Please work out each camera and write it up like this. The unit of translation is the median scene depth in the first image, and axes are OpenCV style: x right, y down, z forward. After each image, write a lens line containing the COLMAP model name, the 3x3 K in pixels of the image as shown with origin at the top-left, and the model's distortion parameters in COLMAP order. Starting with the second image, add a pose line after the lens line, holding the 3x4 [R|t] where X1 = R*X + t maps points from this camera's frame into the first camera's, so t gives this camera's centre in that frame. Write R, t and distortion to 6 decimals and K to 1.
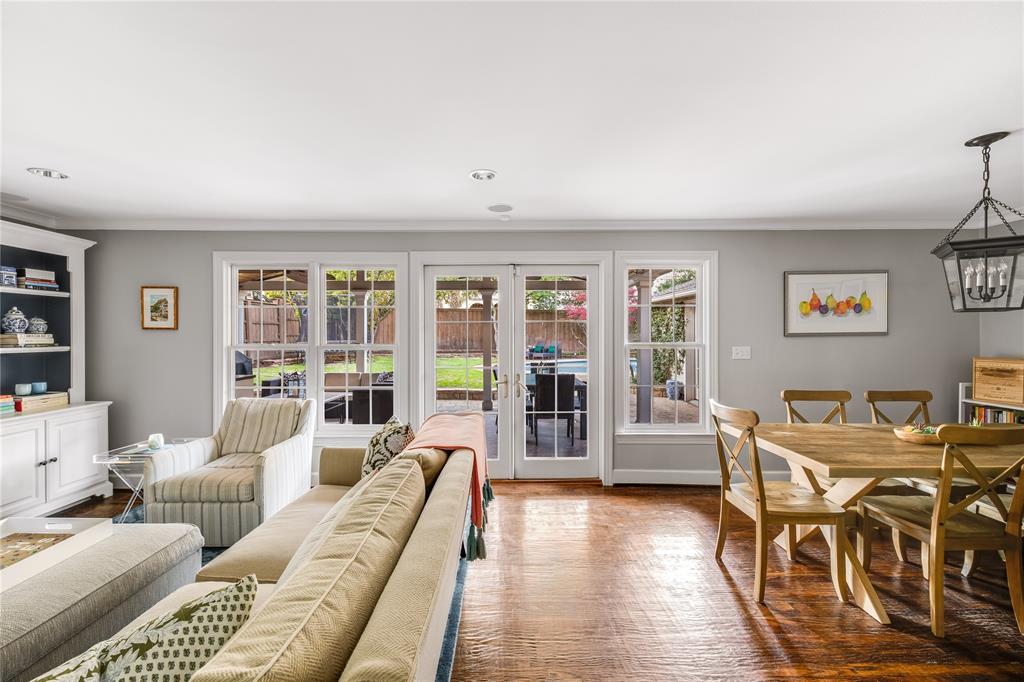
lens RADIAL K [[417.3, 0, 515.1], [0, 417.3, 336.4], [0, 0, 1]] dist [0.004783, -0.003579]
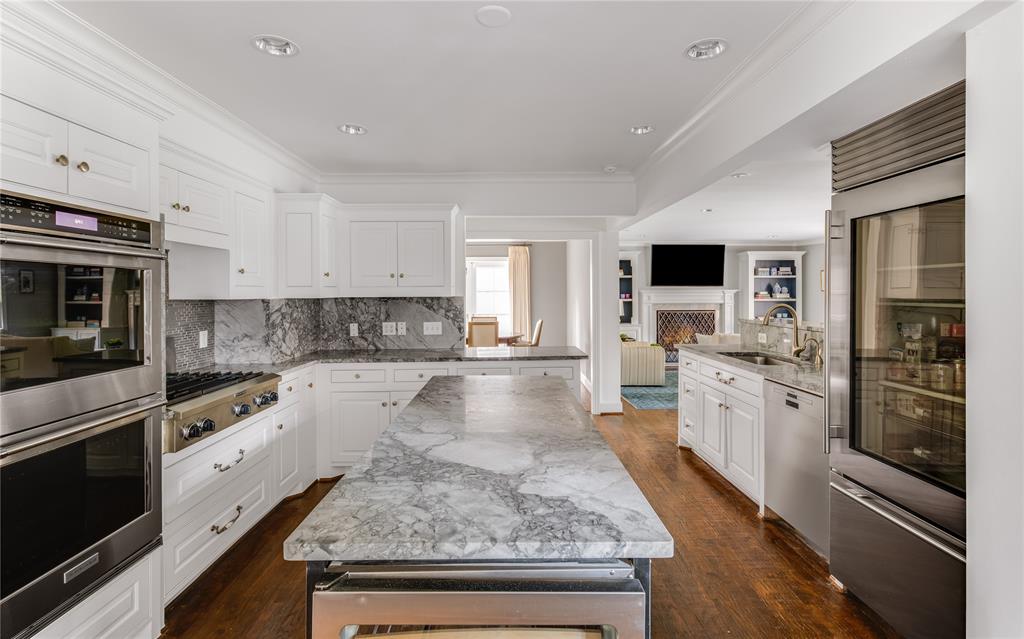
lens RADIAL K [[484.8, 0, 503.4], [0, 484.8, 295.6], [0, 0, 1]] dist [-0.004416, 0.000239]
pose [[-0.014026, 0.005227, -0.999888, 1.692159], [-0.000534, 0.999986, 0.005235, -0.007992], [0.999901, 0.000608, -0.014023, -0.595168]]
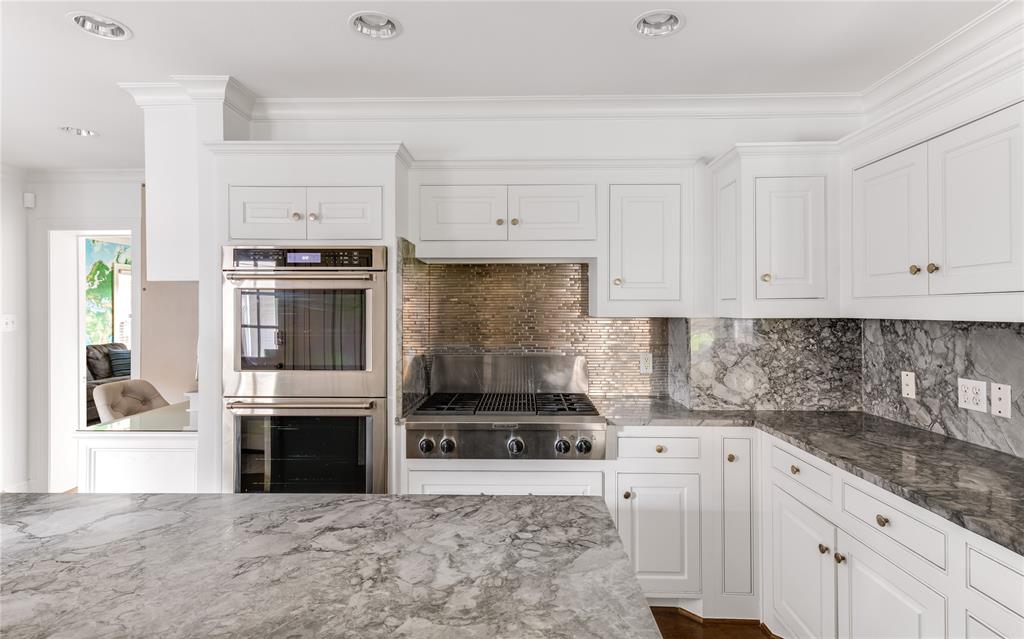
lens RADIAL K [[505.6, 0, 519.6], [0, 505.6, 307.7], [0, 0, 1]] dist [0.002676, -0.000695]
pose [[-0.999776, -0.000870, 0.021155, 0.985021], [-0.000789, 0.999992, 0.003831, -0.012859], [-0.021158, 0.003814, -0.999769, -0.362693]]
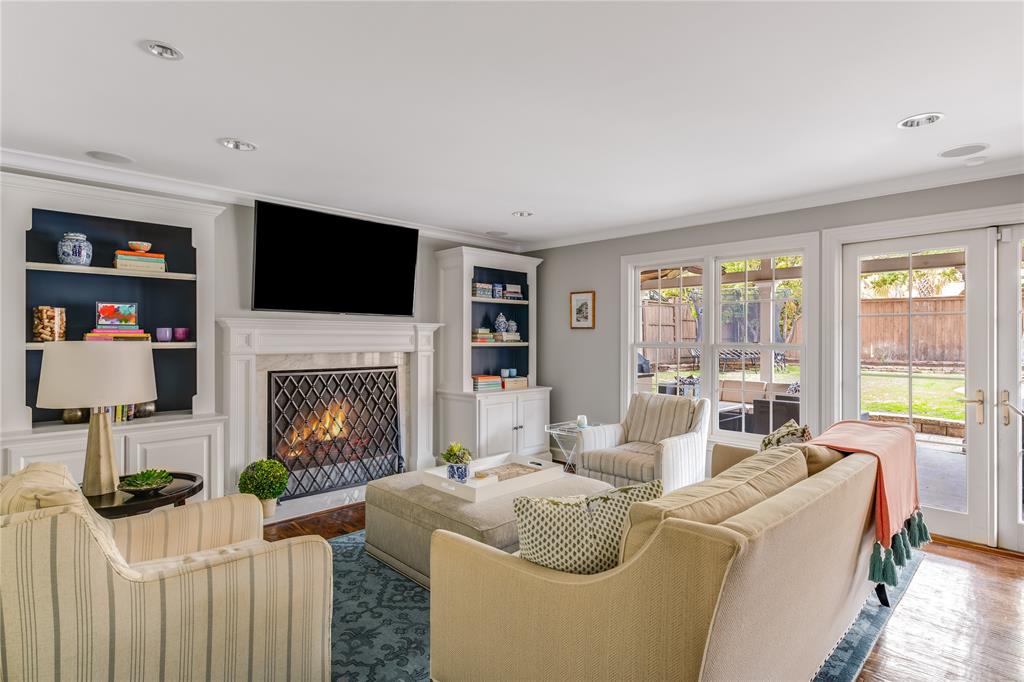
lens RADIAL K [[527.8, 0, 519.7], [0, 527.8, 337.4], [0, 0, 1]] dist [0.012910, 0.001441]
pose [[0.696814, 0.001321, -0.717251, 0.092045], [-0.005669, 0.999977, -0.003665, 0.015861], [0.717229, 0.006620, 0.696806, -0.165919]]
